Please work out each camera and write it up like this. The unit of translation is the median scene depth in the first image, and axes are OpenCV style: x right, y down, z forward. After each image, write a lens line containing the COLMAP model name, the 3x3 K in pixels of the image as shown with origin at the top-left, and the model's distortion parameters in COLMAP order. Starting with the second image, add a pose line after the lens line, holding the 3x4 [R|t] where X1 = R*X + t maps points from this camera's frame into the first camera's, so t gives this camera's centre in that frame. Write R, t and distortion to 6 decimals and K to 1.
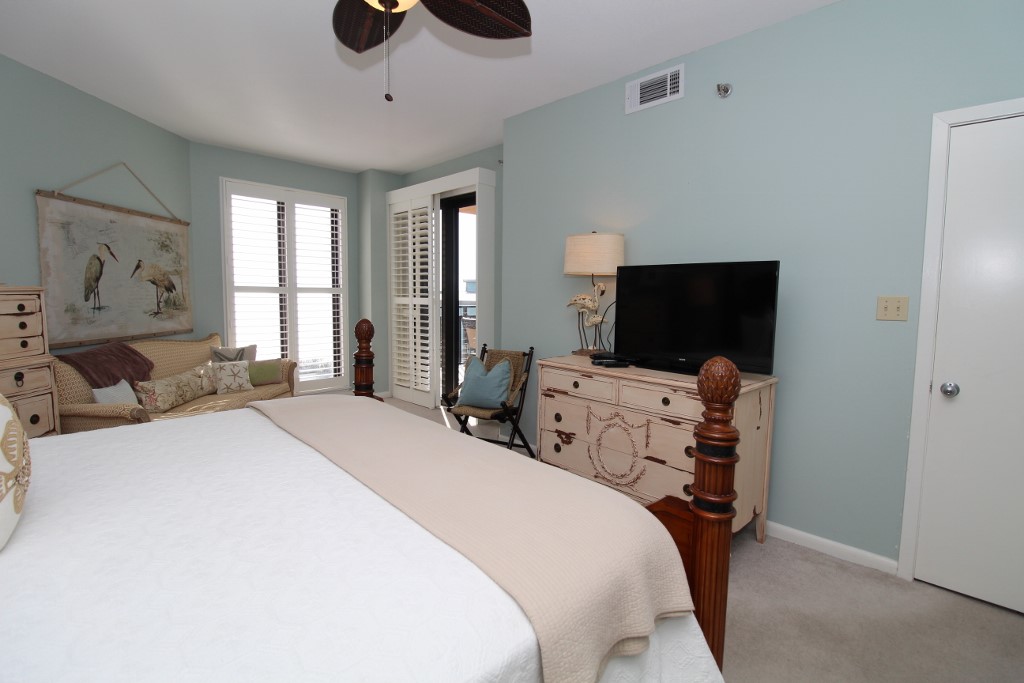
lens RADIAL K [[471.1, 0, 513.8], [0, 471.1, 336.8], [0, 0, 1]] dist [-0.012955, -0.004406]
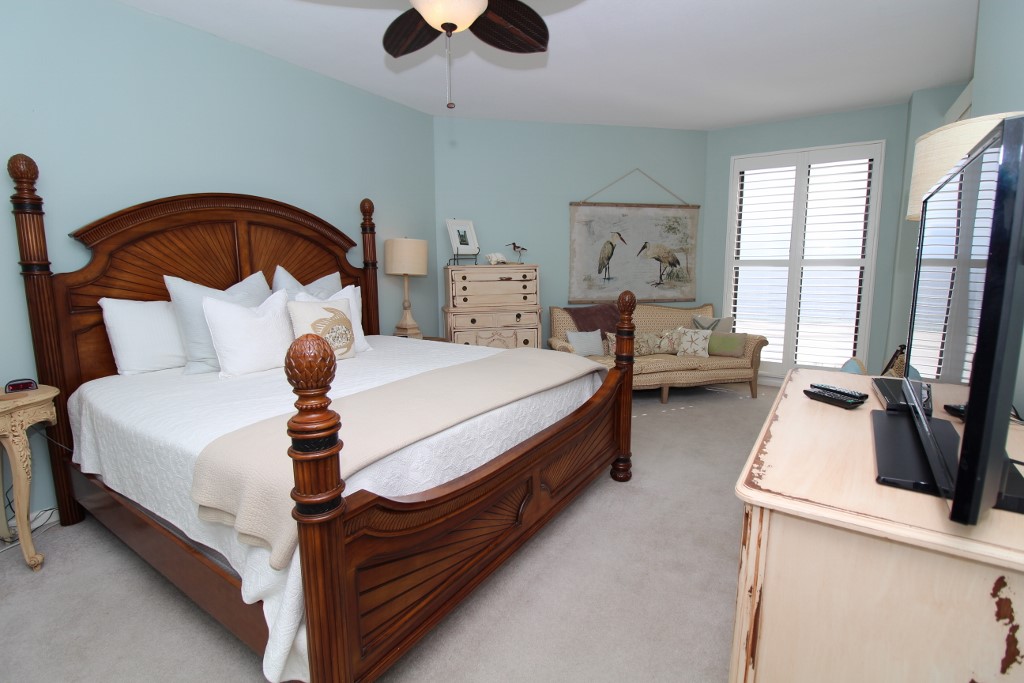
lens RADIAL K [[471.1, 0, 511.2], [0, 471.1, 331.9], [0, 0, 1]] dist [-0.012955, -0.004406]
pose [[0.197239, 0.119125, -0.973091, 0.425050], [-0.079808, 0.991247, 0.105171, -0.024990], [0.977102, 0.056916, 0.205020, 0.382058]]
